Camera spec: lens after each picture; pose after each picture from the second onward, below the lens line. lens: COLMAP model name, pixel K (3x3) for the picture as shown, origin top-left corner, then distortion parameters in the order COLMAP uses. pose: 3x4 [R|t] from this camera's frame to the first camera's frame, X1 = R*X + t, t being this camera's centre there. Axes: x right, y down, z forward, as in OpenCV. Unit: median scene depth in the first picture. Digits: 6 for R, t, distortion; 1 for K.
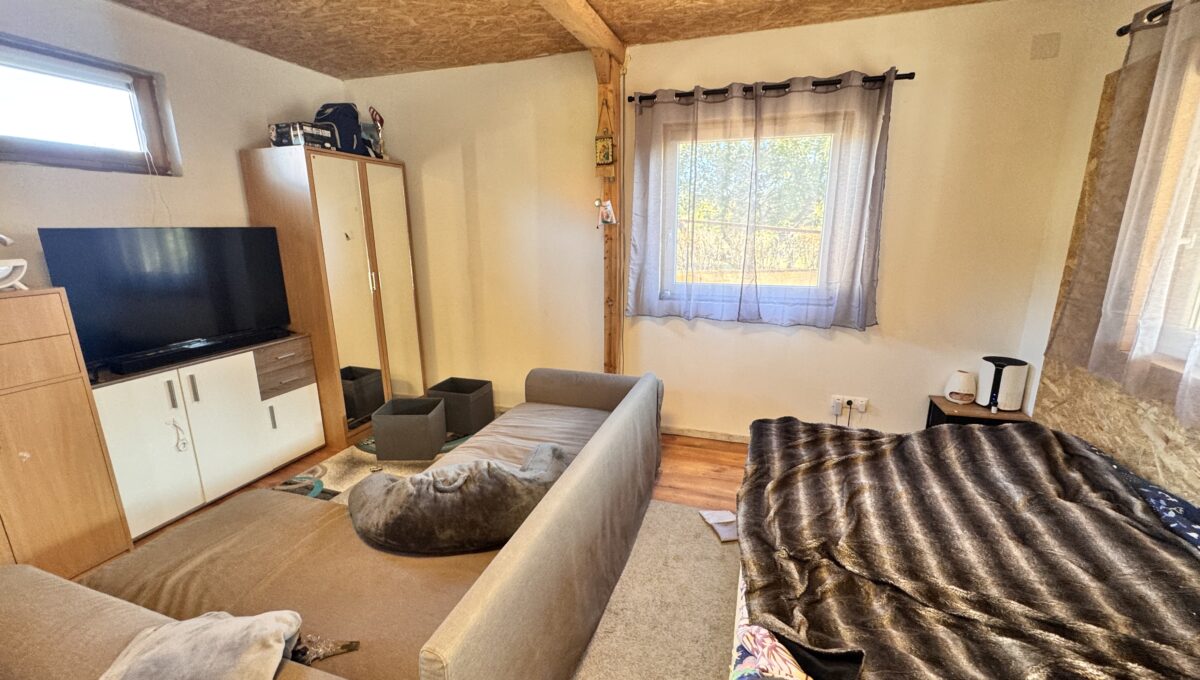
lens RADIAL K [[639.2, 0, 600.0], [0, 639.2, 340.0], [0, 0, 1]] dist [-0.005716, 0.001805]
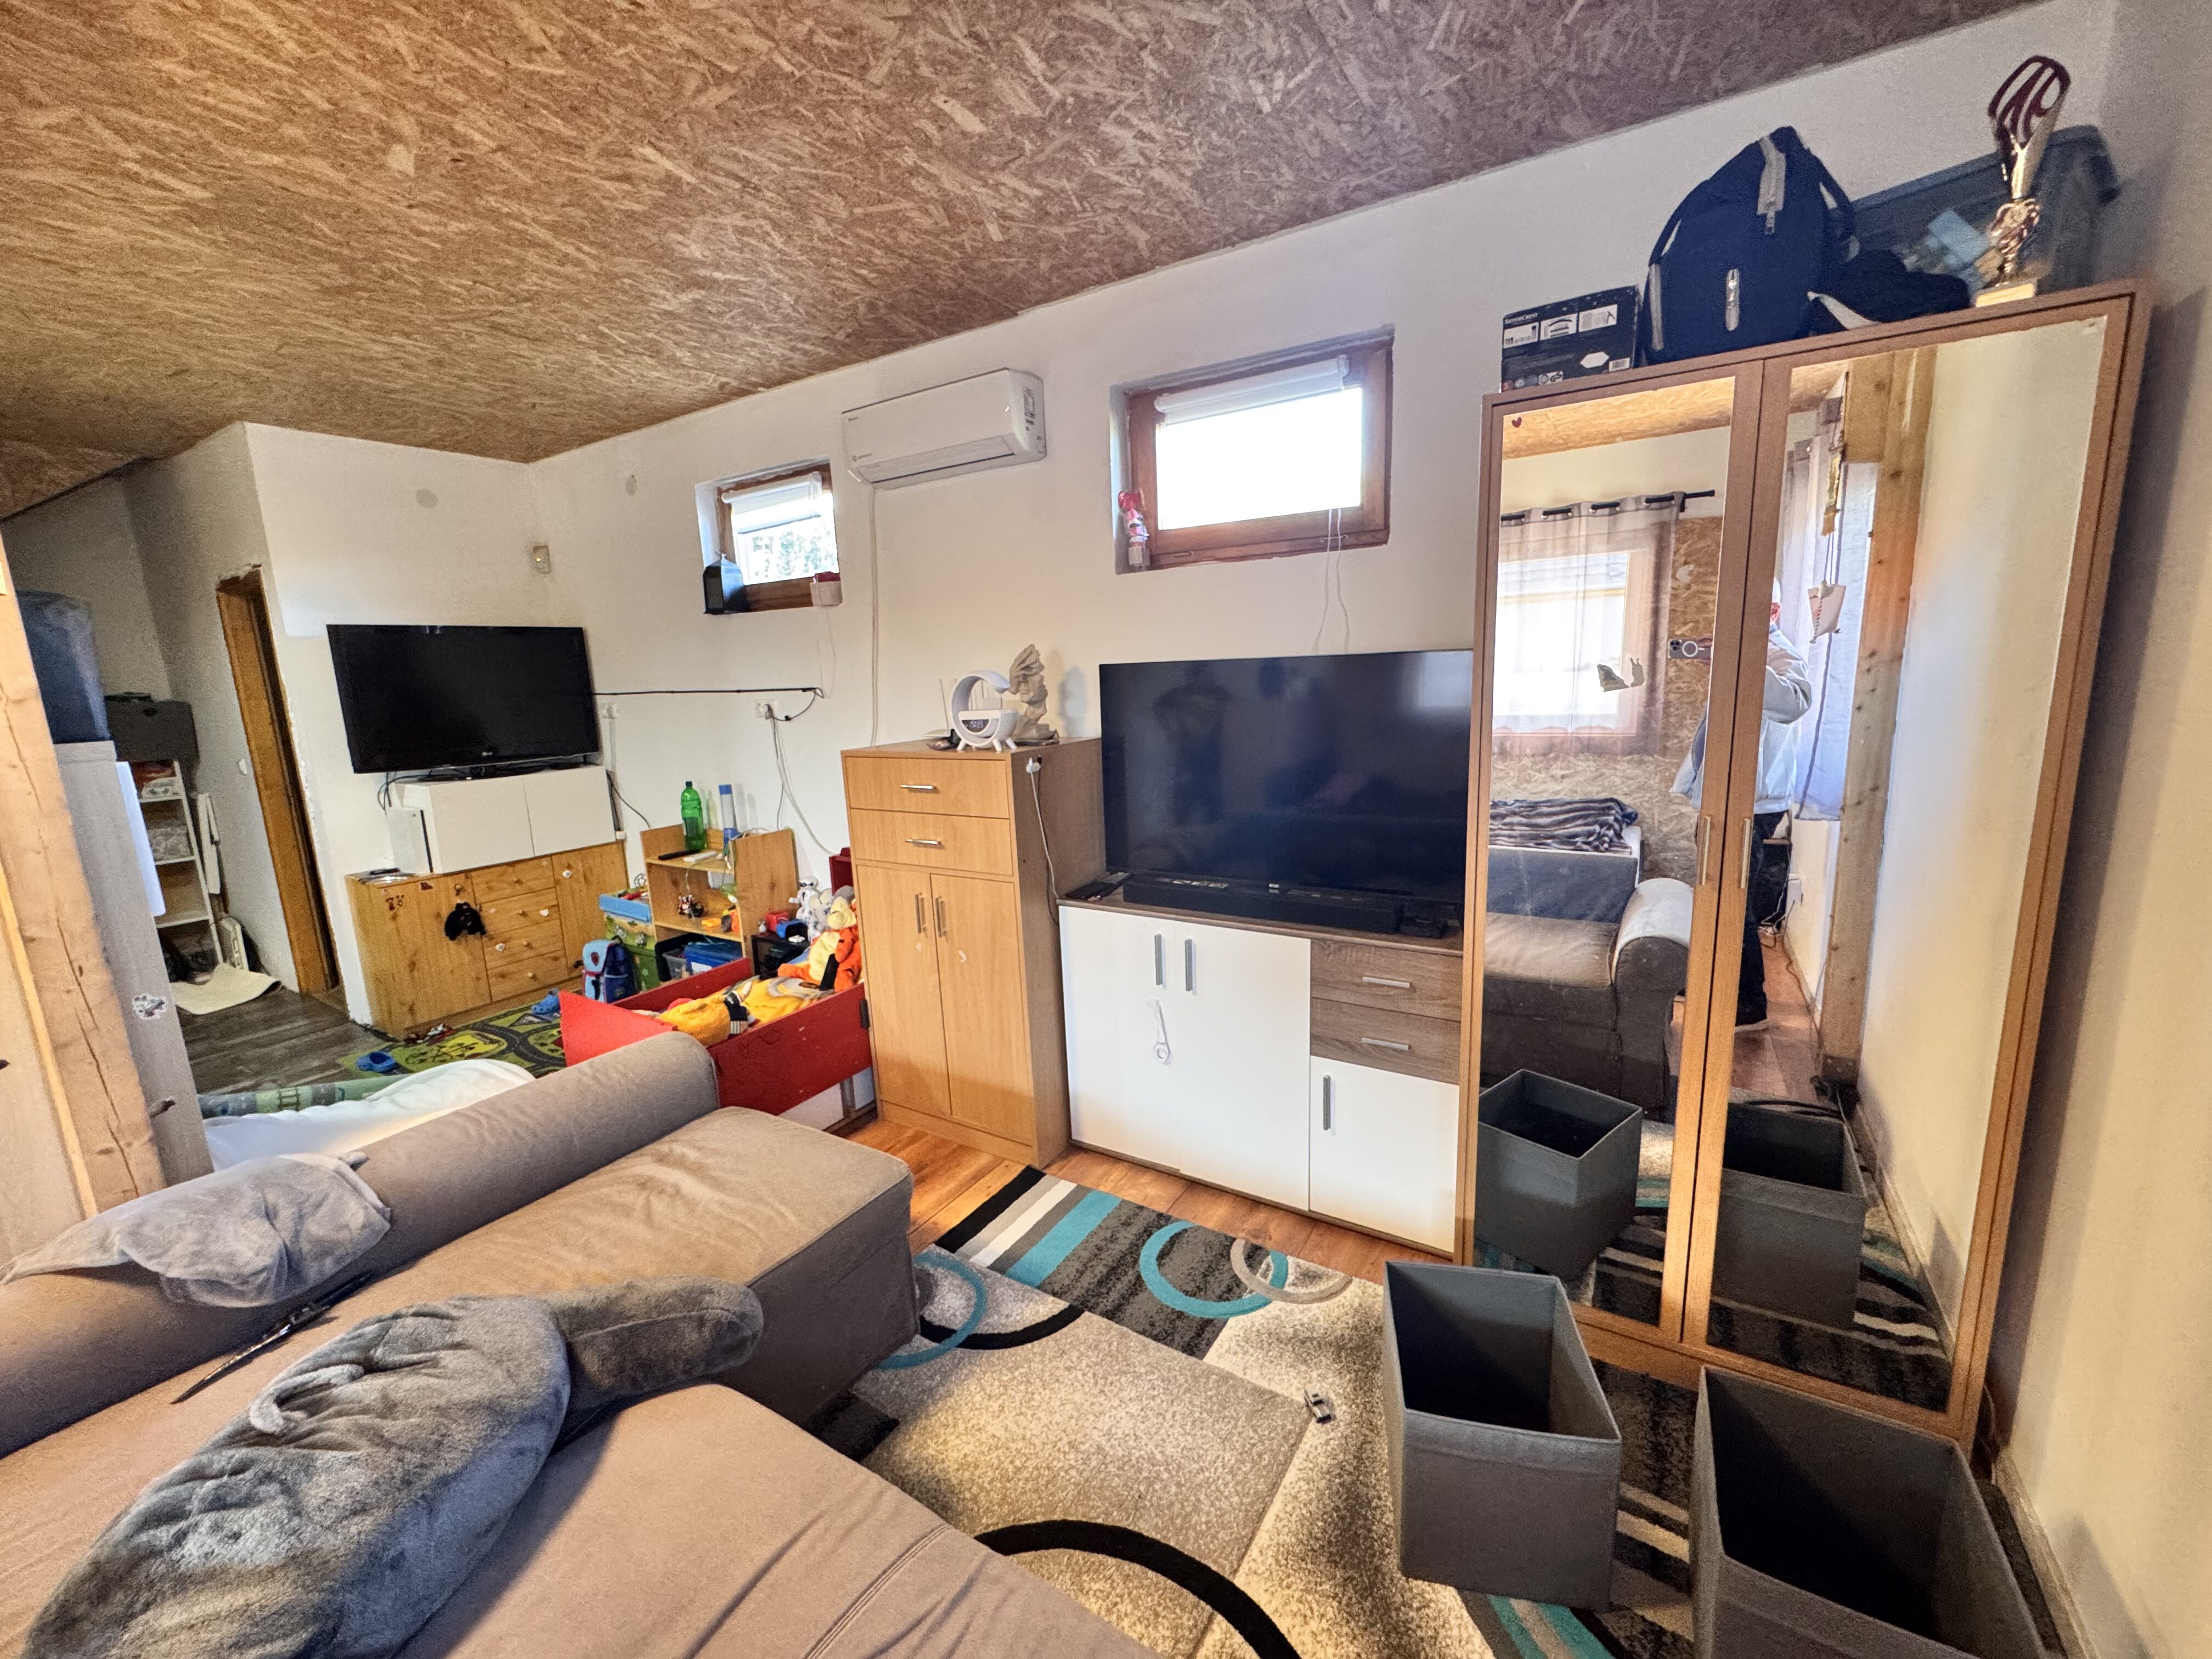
lens RADIAL K [[884.2, 0, 1108.4], [0, 884.2, 829.9], [0, 0, 1]] dist [-0.003770, 0.000419]
pose [[-0.245771, 0.187813, -0.950959, 0.050635], [-0.129867, 0.965825, 0.224313, -0.173509], [0.960589, 0.178628, -0.212981, 0.982573]]
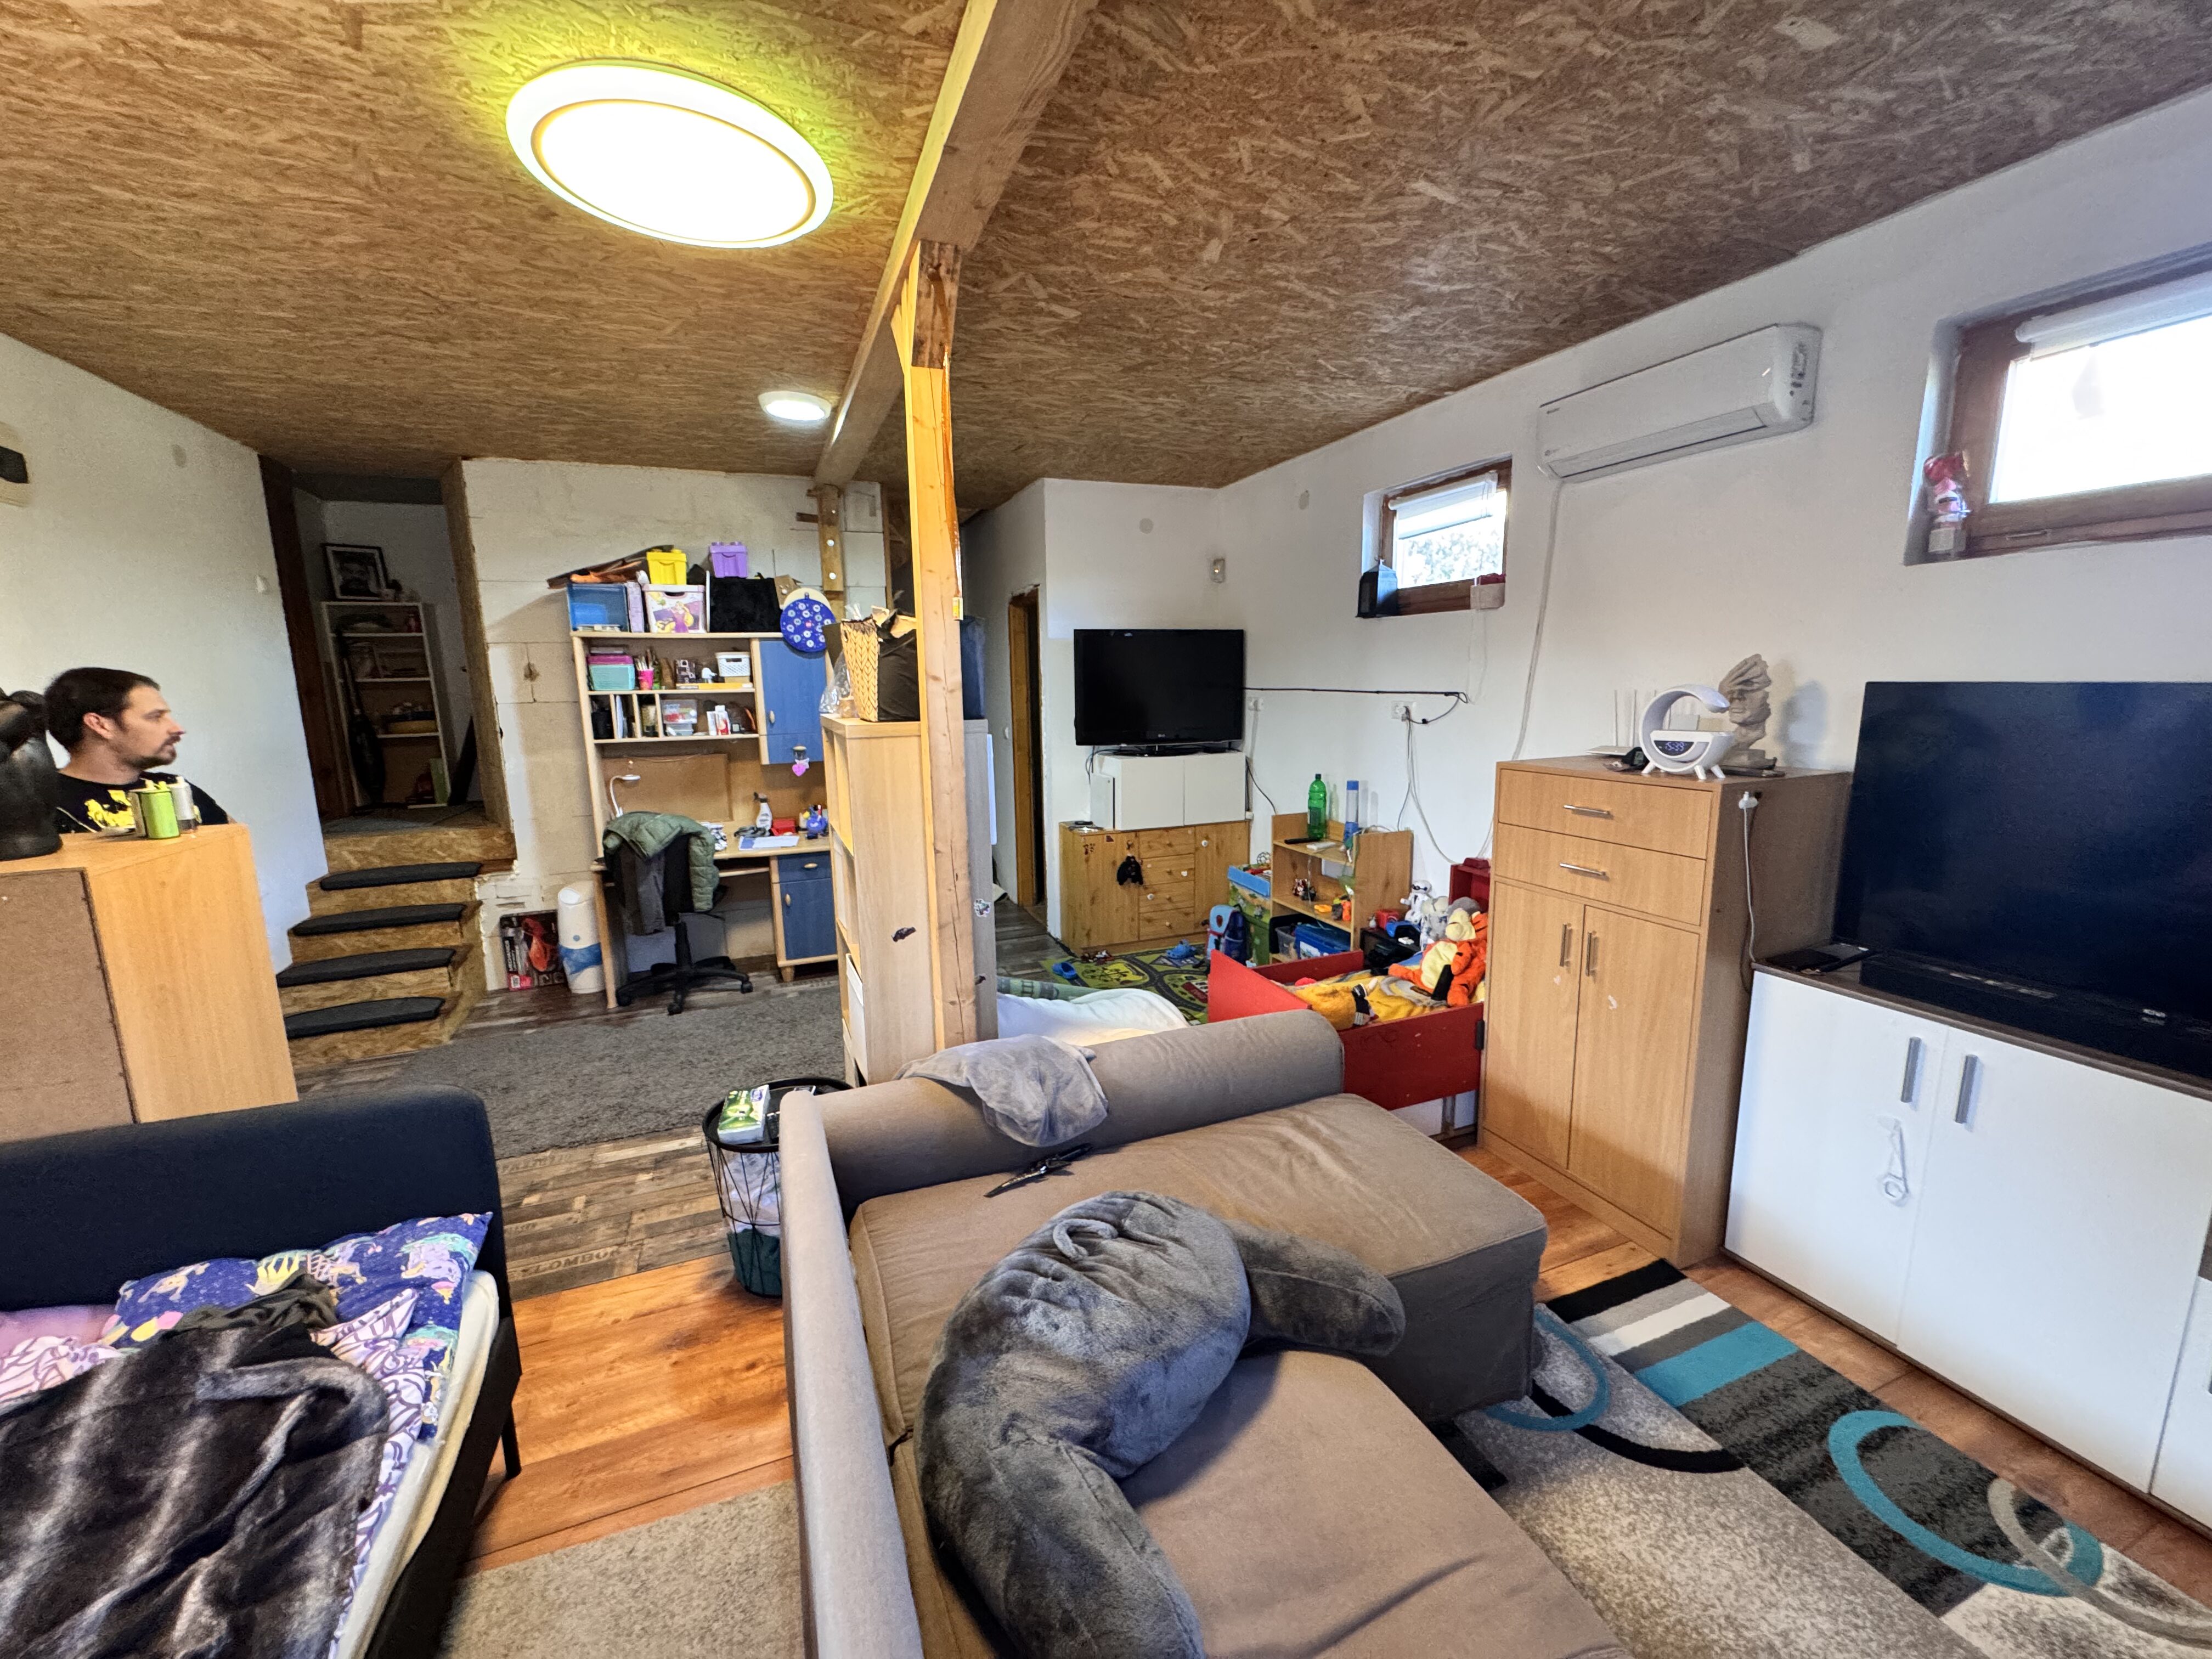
lens RADIAL K [[884.2, 0, 1108.4], [0, 884.2, 829.9], [0, 0, 1]] dist [-0.003770, 0.000419]
pose [[-0.770078, 0.123486, -0.625885, 0.085952], [-0.093597, 0.948601, 0.302317, -0.176852], [0.631047, 0.291389, -0.718939, 0.926025]]
